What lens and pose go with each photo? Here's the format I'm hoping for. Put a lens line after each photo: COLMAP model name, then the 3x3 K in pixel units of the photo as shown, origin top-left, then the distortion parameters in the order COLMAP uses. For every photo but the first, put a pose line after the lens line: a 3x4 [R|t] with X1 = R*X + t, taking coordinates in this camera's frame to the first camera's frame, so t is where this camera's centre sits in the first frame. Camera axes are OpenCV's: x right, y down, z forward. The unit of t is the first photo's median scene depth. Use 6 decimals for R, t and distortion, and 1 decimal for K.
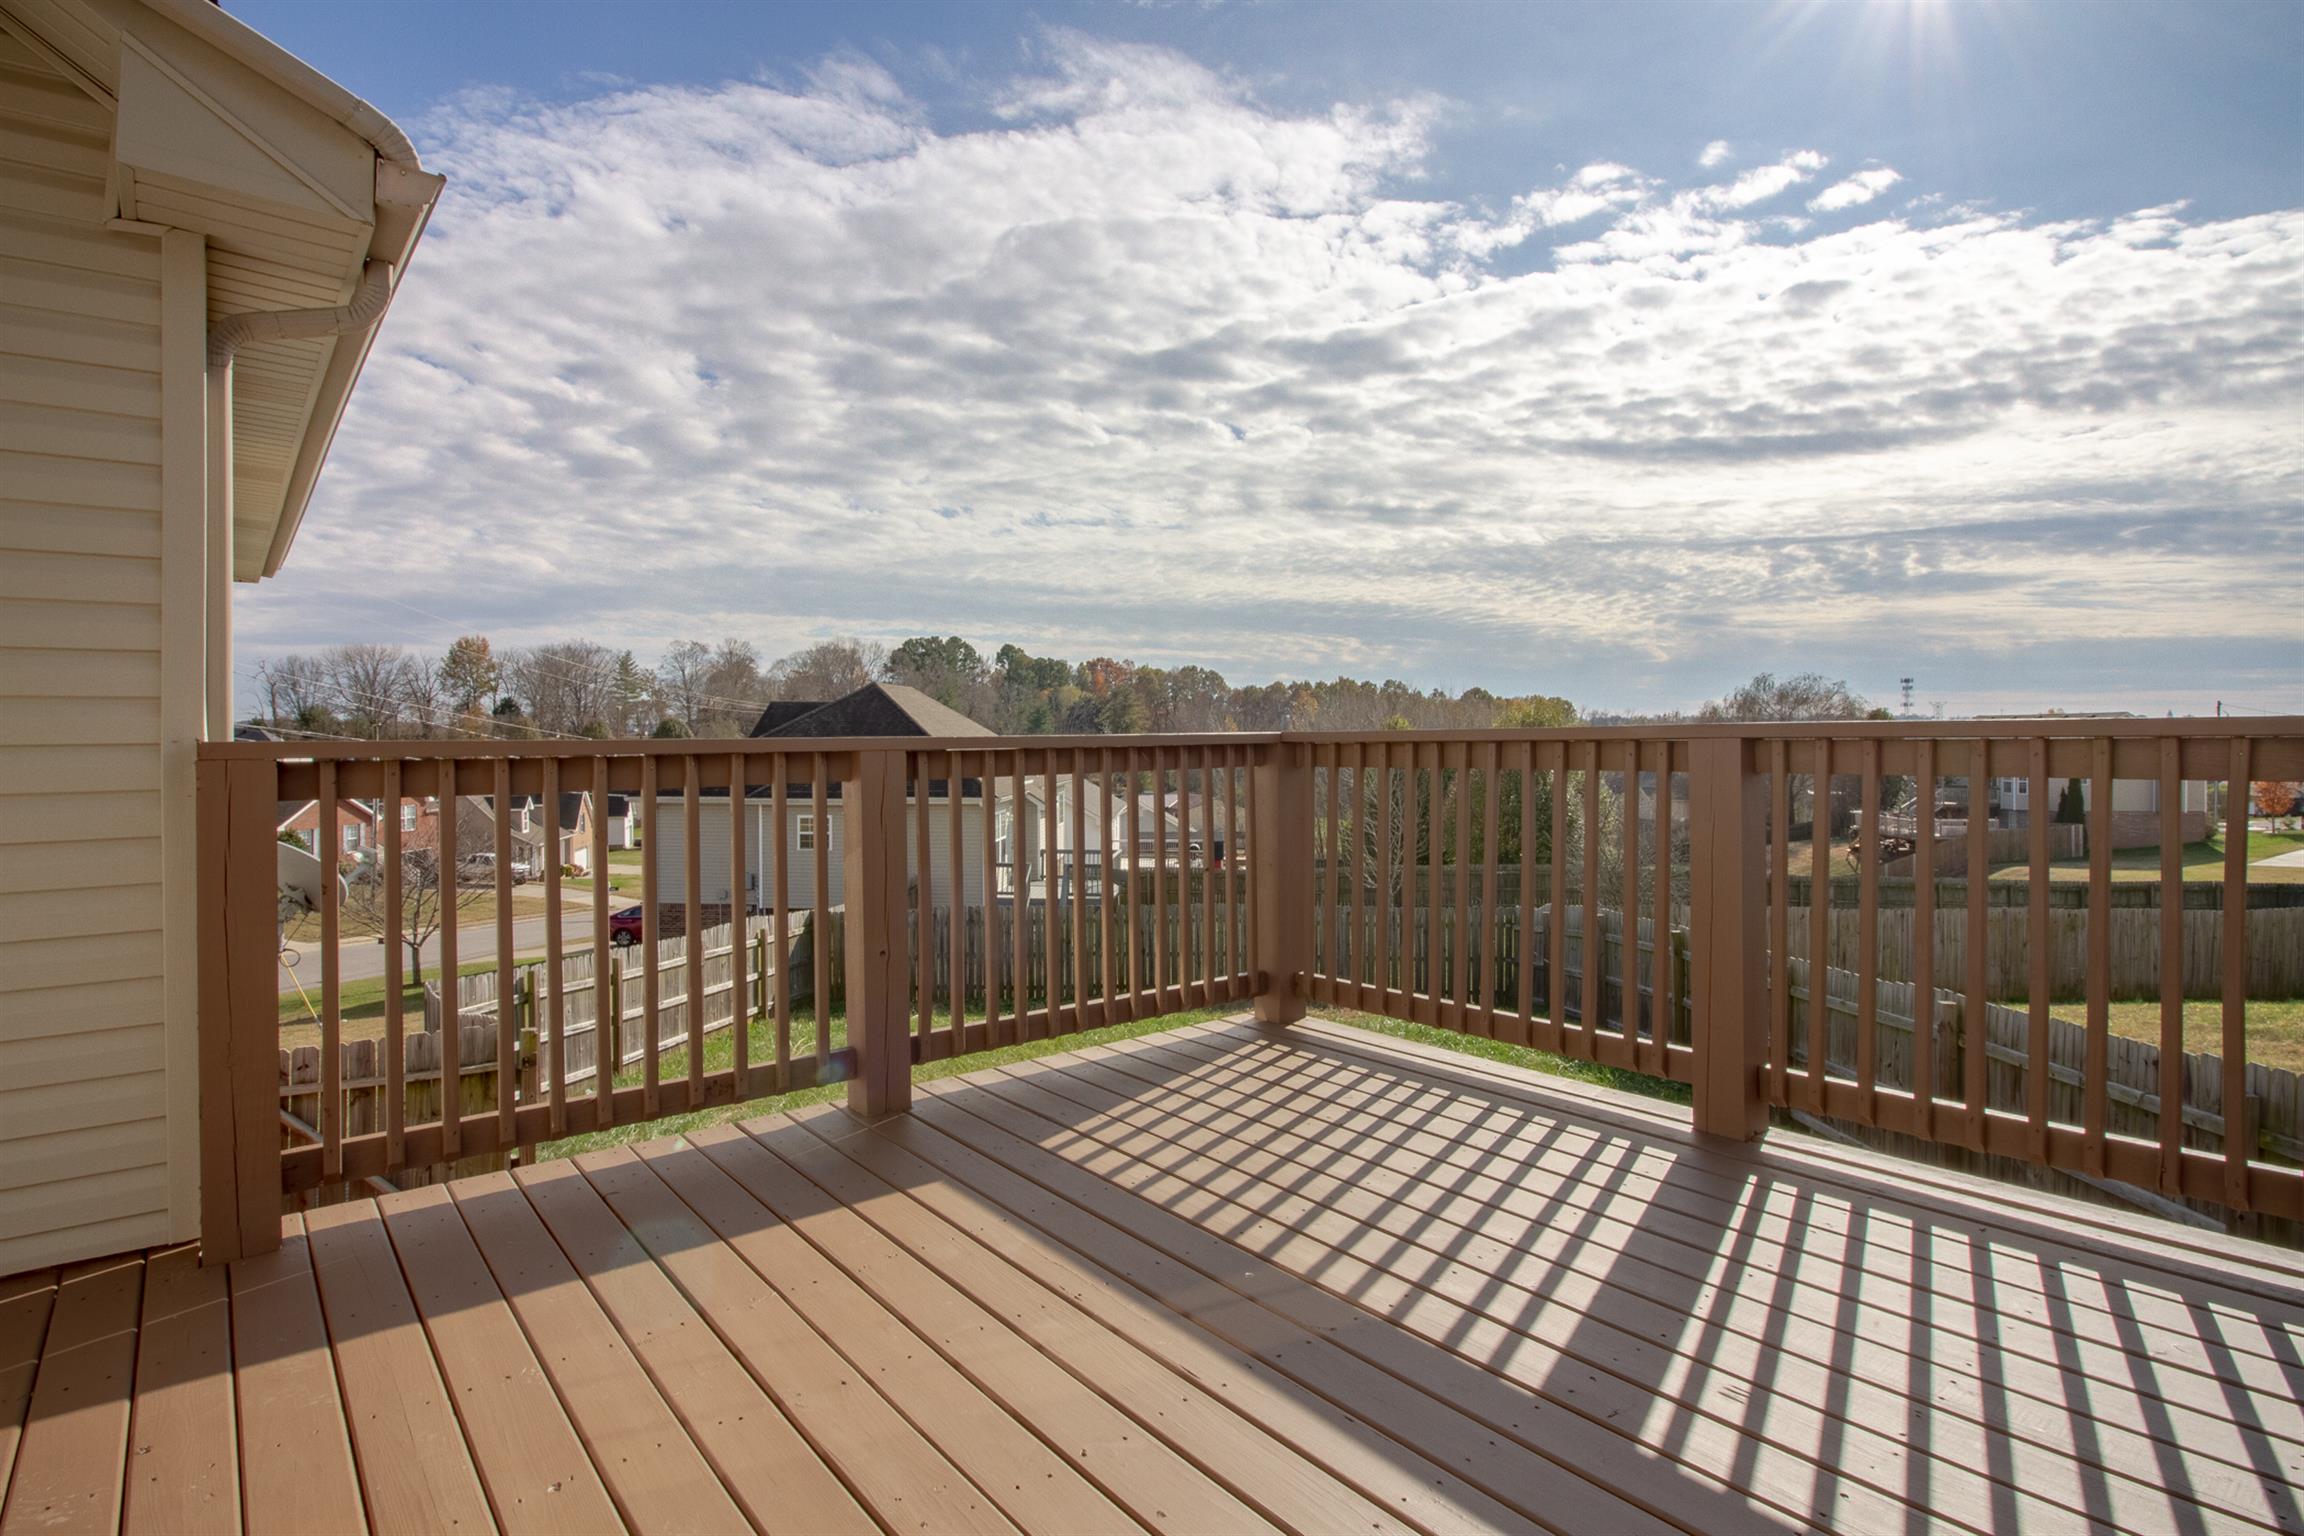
lens RADIAL K [[1071.4, 0, 1143.8], [0, 1071.4, 743.0], [0, 0, 1]] dist [-0.000423, -0.000092]
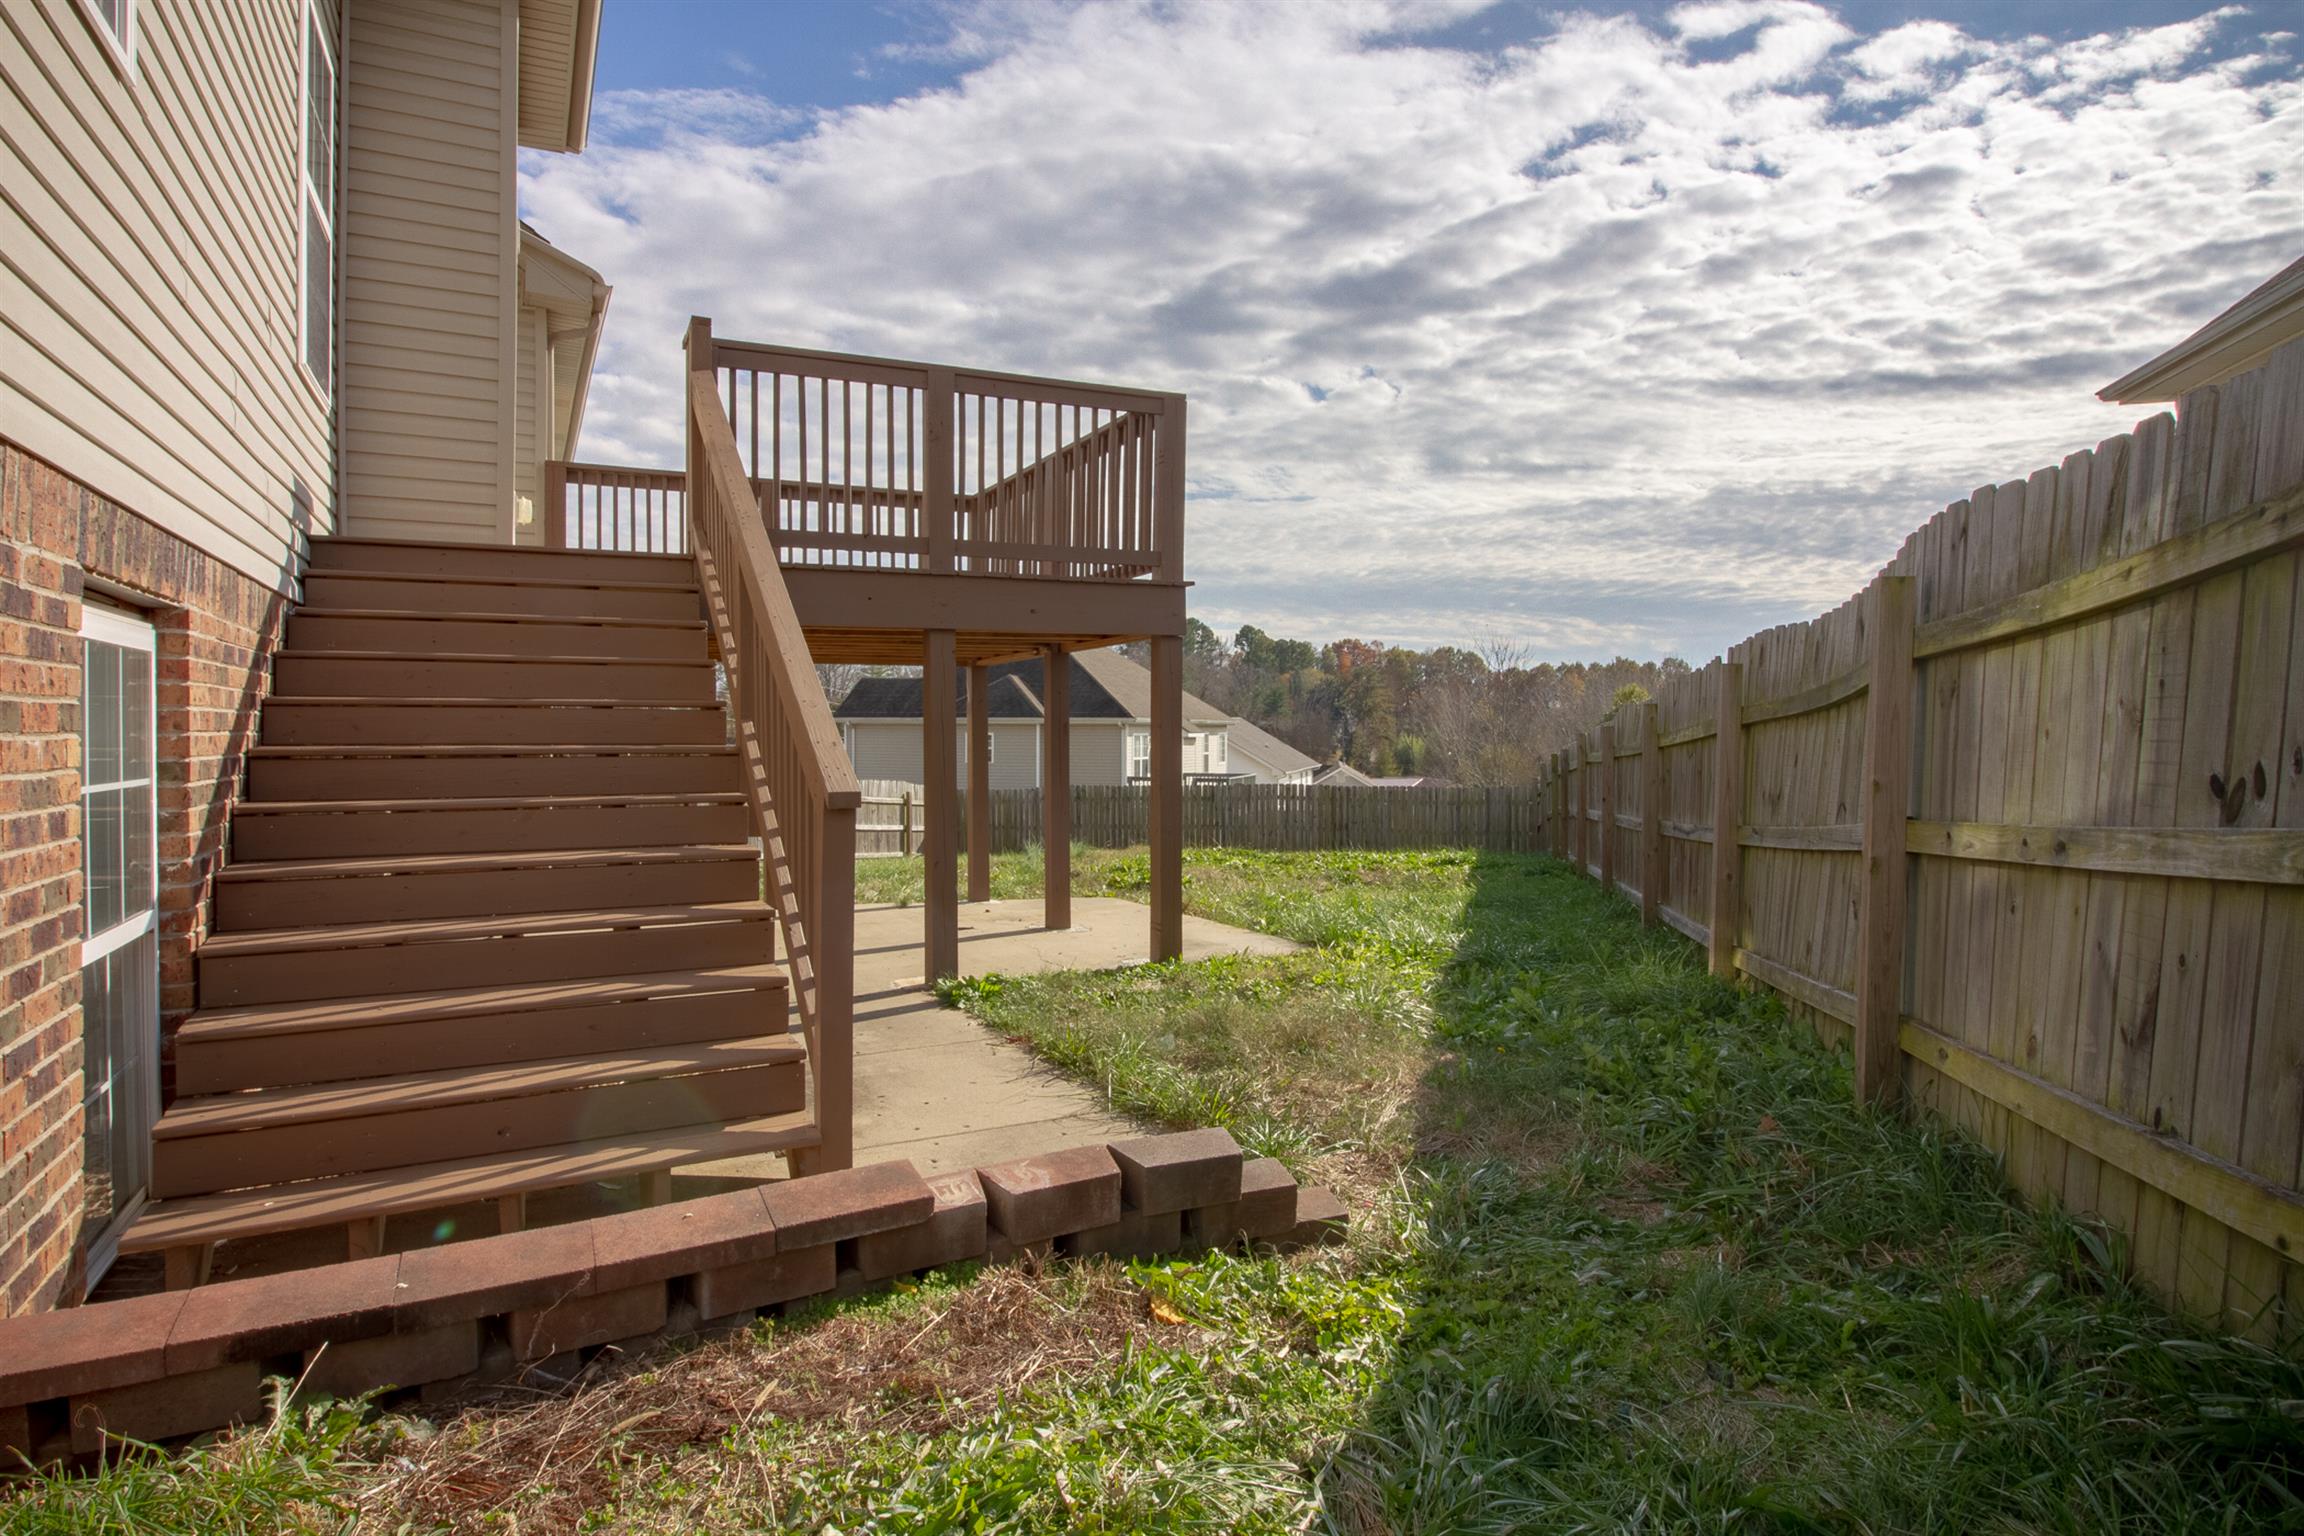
lens RADIAL K [[1095.3, 0, 1142.1], [0, 1095.3, 744.4], [0, 0, 1]] dist [-0.024988, -0.000247]
pose [[0.974393, 0.013593, -0.224442, 0.161339], [-0.010067, 0.999807, 0.016849, 0.004284], [0.224628, -0.014158, 0.974342, 0.037081]]
